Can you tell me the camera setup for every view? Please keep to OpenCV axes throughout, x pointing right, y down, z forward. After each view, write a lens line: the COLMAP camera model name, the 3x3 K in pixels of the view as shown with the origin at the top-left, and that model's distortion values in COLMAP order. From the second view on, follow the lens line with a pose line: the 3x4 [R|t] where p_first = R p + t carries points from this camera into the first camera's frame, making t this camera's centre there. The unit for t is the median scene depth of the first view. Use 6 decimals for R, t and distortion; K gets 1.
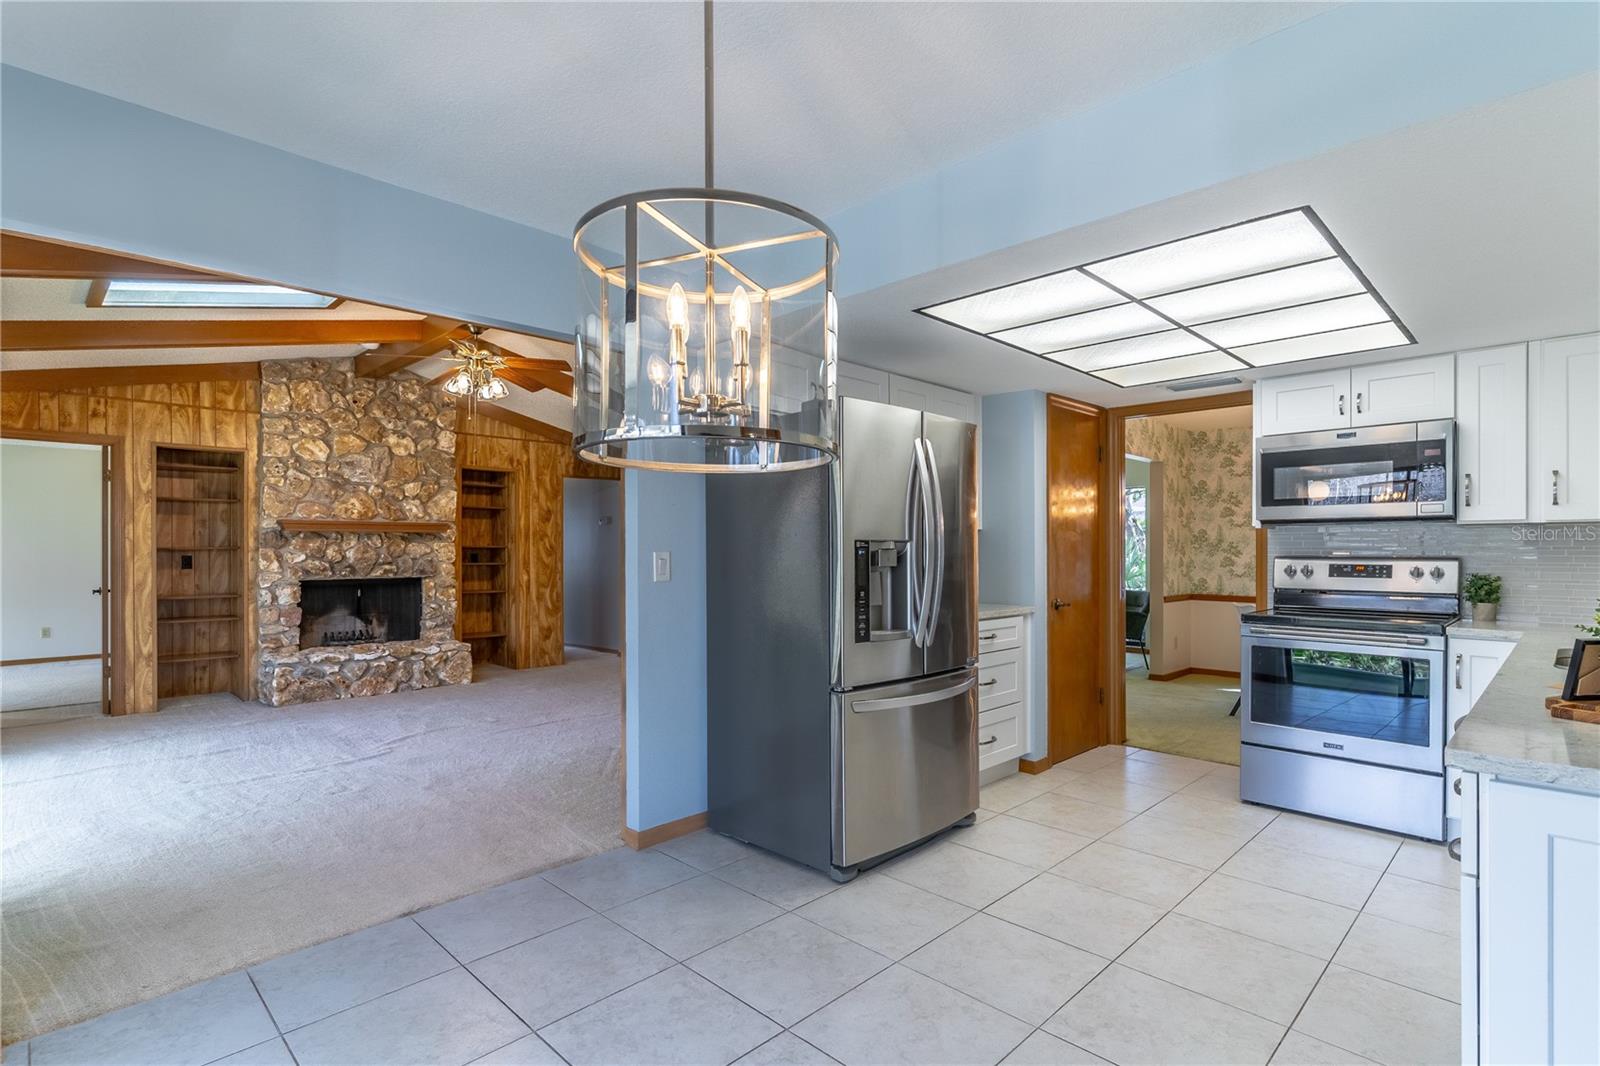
lens RADIAL K [[782.3, 0, 804.3], [0, 782.3, 553.9], [0, 0, 1]] dist [-0.000547, -0.000432]
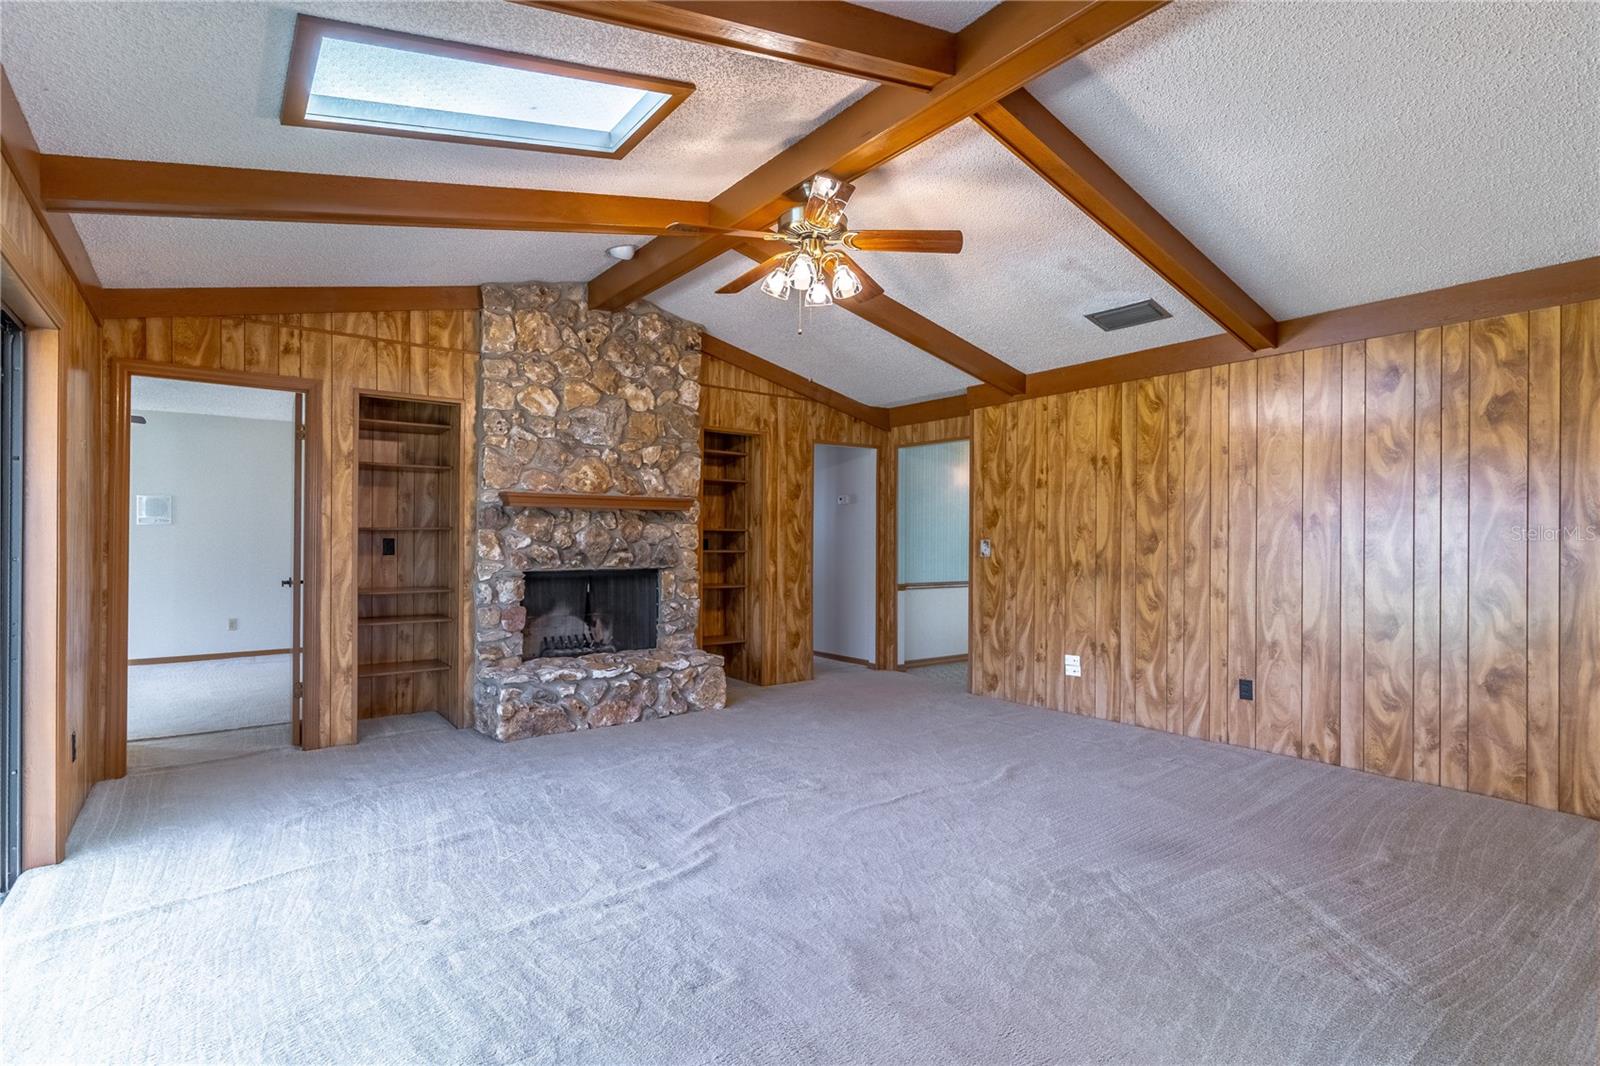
lens RADIAL K [[765.3, 0, 795.9], [0, 765.3, 538.6], [0, 0, 1]] dist [0.003150, 0.000774]
pose [[0.989572, 0.005798, -0.143925, -0.266844], [-0.006601, 0.999965, -0.005099, 0.003710], [0.143890, 0.005996, 0.989576, 0.288188]]
